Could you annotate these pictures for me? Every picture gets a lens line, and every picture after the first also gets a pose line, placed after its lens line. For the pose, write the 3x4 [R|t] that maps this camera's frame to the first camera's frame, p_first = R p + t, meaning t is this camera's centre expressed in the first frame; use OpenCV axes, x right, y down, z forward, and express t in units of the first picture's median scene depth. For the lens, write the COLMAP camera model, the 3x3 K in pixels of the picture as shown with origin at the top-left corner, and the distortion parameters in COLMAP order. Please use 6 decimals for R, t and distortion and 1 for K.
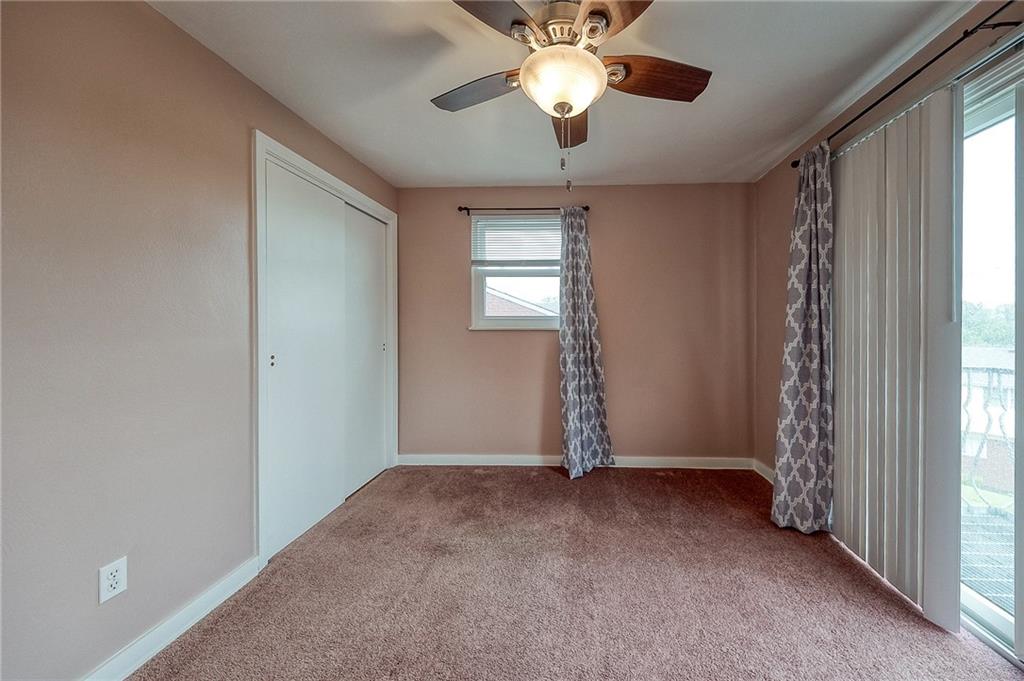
lens RADIAL K [[348.2, 0, 512.5], [0, 348.2, 330.8], [0, 0, 1]] dist [0.002810, -0.001947]
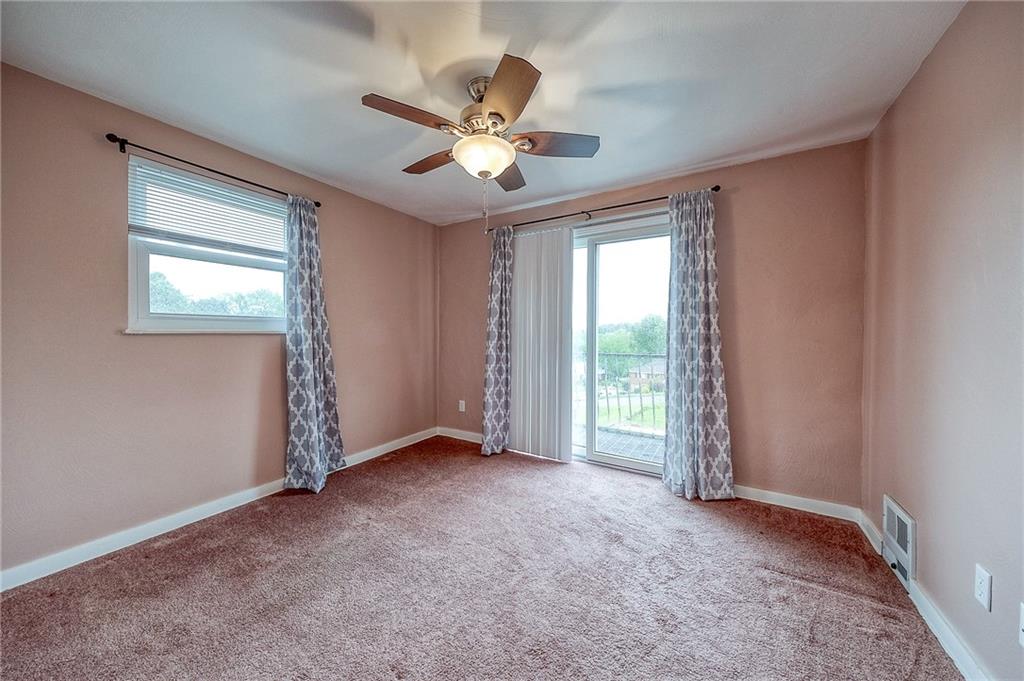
lens RADIAL K [[348.2, 0, 513.4], [0, 348.2, 339.3], [0, 0, 1]] dist [0.002810, -0.001947]
pose [[0.475164, -0.015563, 0.879760, -0.389497], [0.004915, 0.999875, 0.015034, 0.001343], [-0.879883, -0.002819, 0.475181, 0.088760]]
